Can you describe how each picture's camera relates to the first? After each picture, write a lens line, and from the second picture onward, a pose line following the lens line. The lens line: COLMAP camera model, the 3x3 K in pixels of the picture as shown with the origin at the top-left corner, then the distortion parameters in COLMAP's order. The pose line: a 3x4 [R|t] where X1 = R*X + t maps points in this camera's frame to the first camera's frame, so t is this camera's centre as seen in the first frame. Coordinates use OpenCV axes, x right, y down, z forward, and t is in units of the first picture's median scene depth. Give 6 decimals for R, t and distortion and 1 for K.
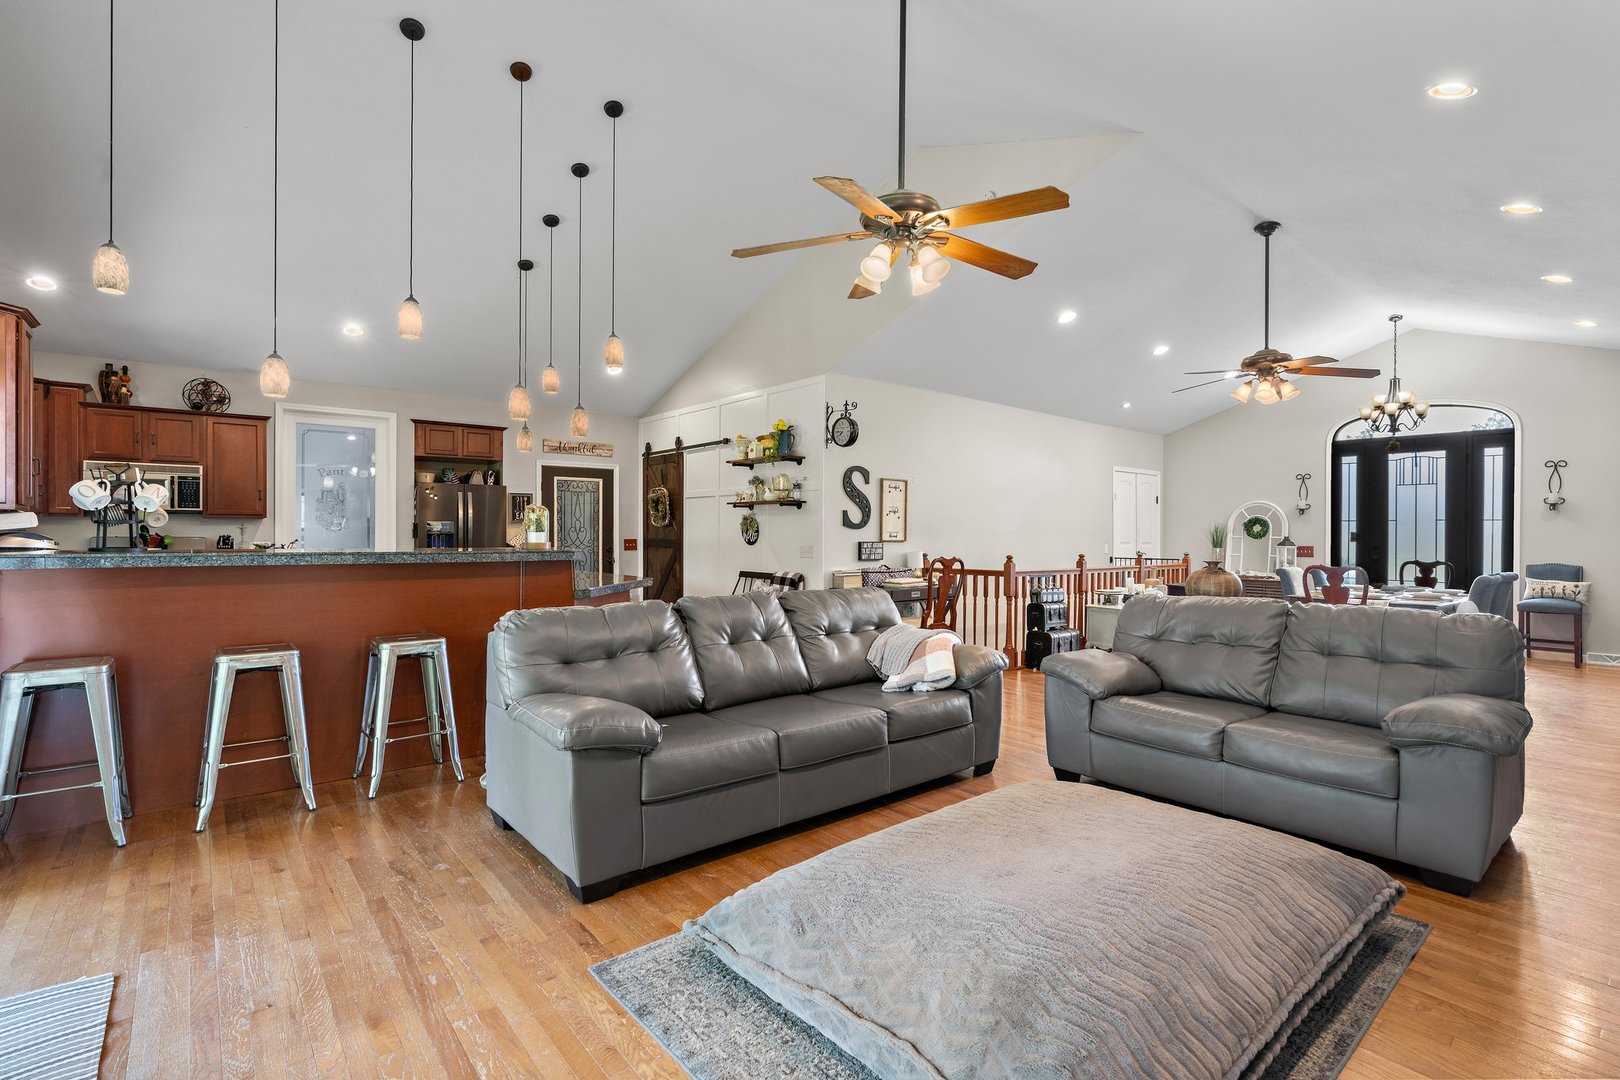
lens RADIAL K [[741.1, 0, 813.2], [0, 741.1, 531.0], [0, 0, 1]] dist [-0.000028, 0.000427]
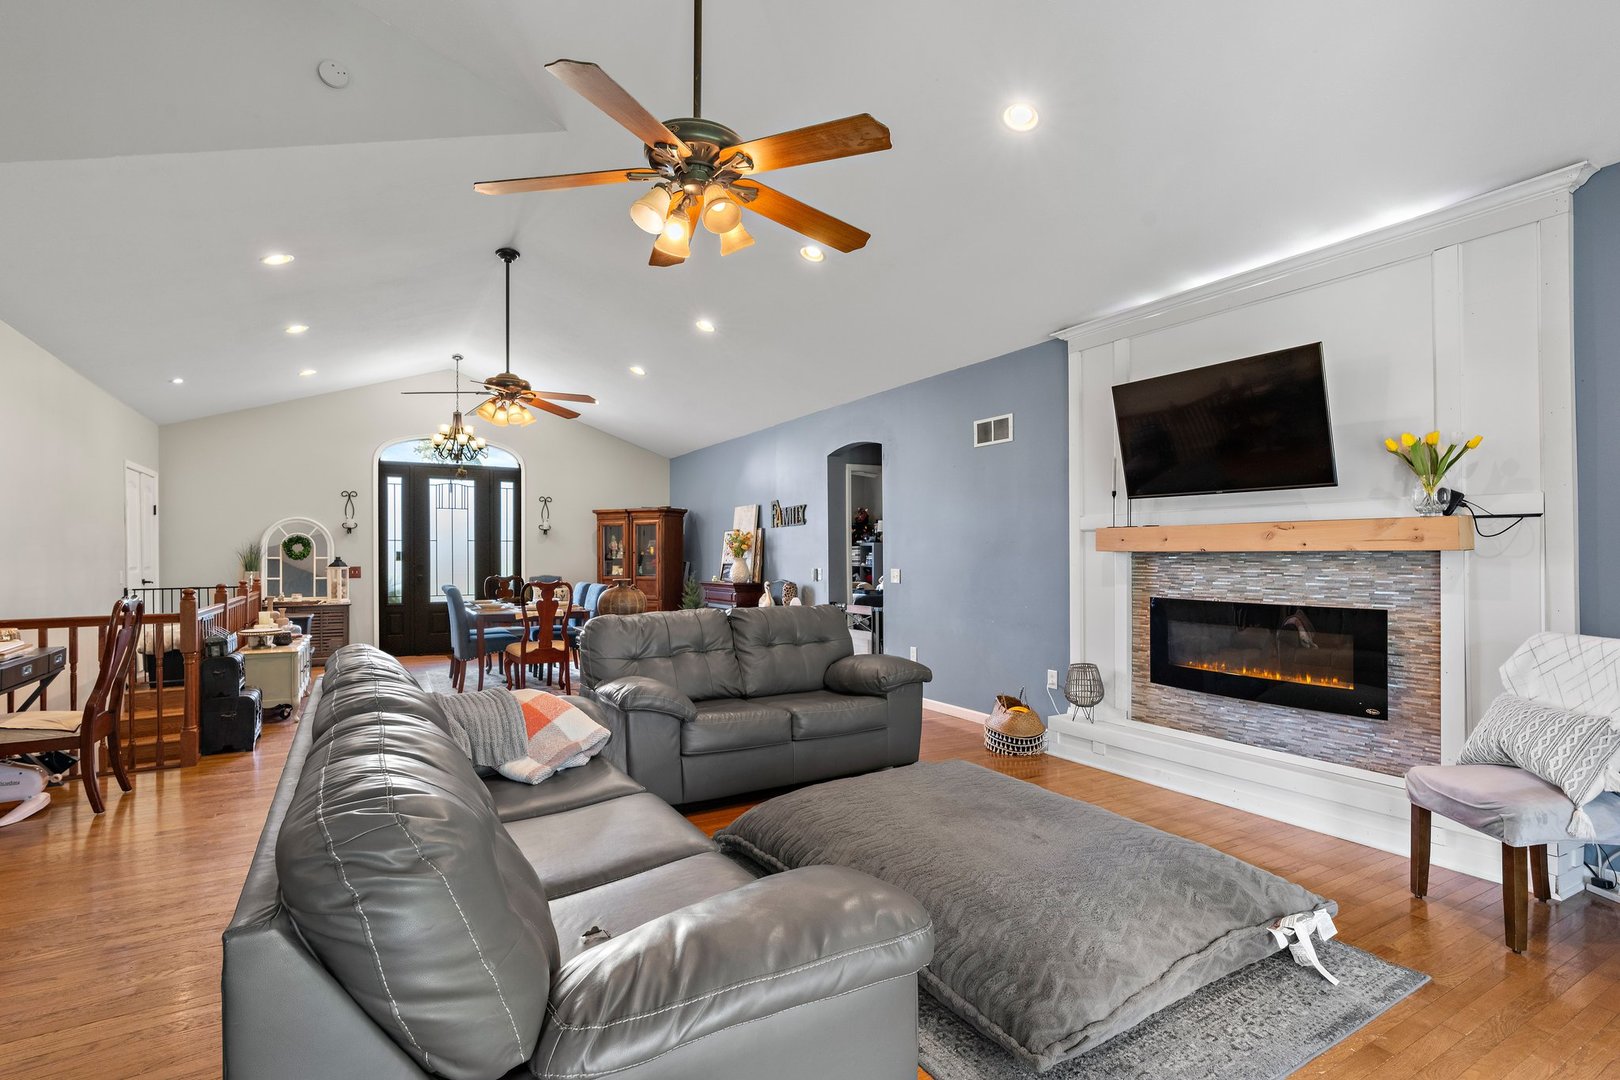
lens RADIAL K [[765.7, 0, 816.8], [0, 765.7, 552.6], [0, 0, 1]] dist [-0.002160, 0.000252]
pose [[0.166721, -0.006021, 0.985986, -0.230229], [0.003794, 0.999978, 0.005465, -0.000818], [-0.985997, 0.002830, 0.166741, 0.258718]]
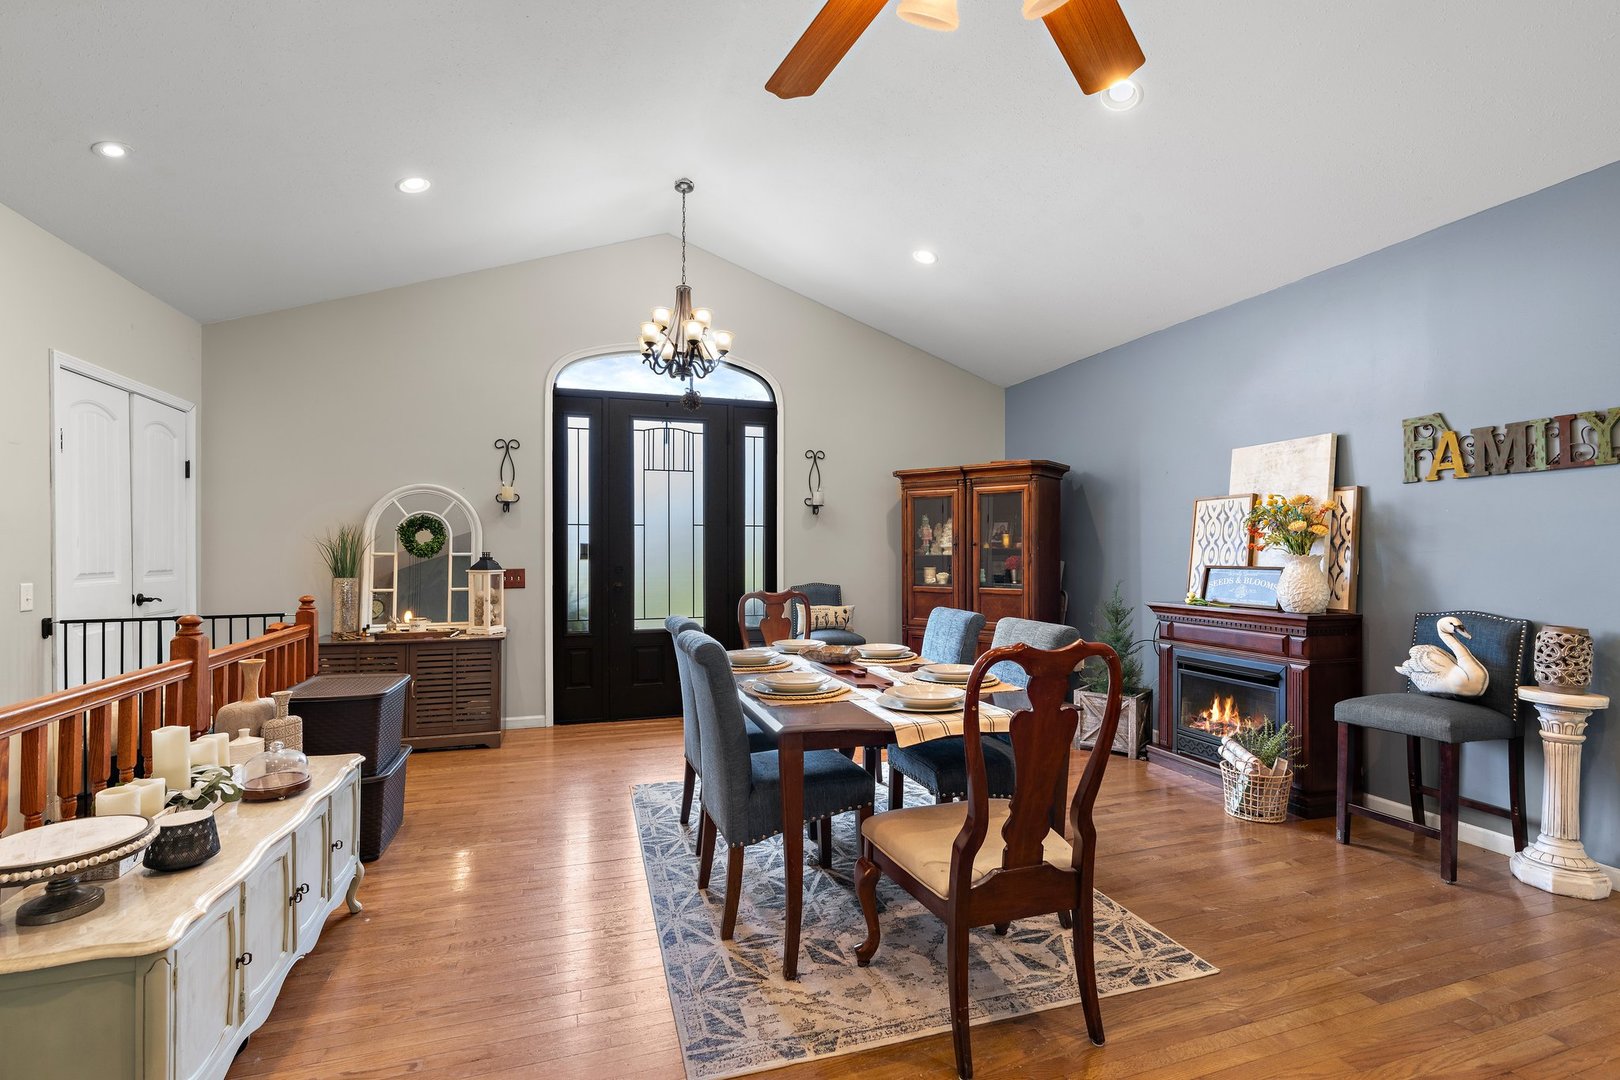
lens RADIAL K [[741.1, 0, 821.7], [0, 741.1, 541.2], [0, 0, 1]] dist [-0.000028, 0.000427]
pose [[0.358439, 0.002814, 0.933549, 0.242648], [0.005318, 0.999973, -0.005056, 0.003985], [-0.933538, 0.006777, 0.358414, 0.624351]]
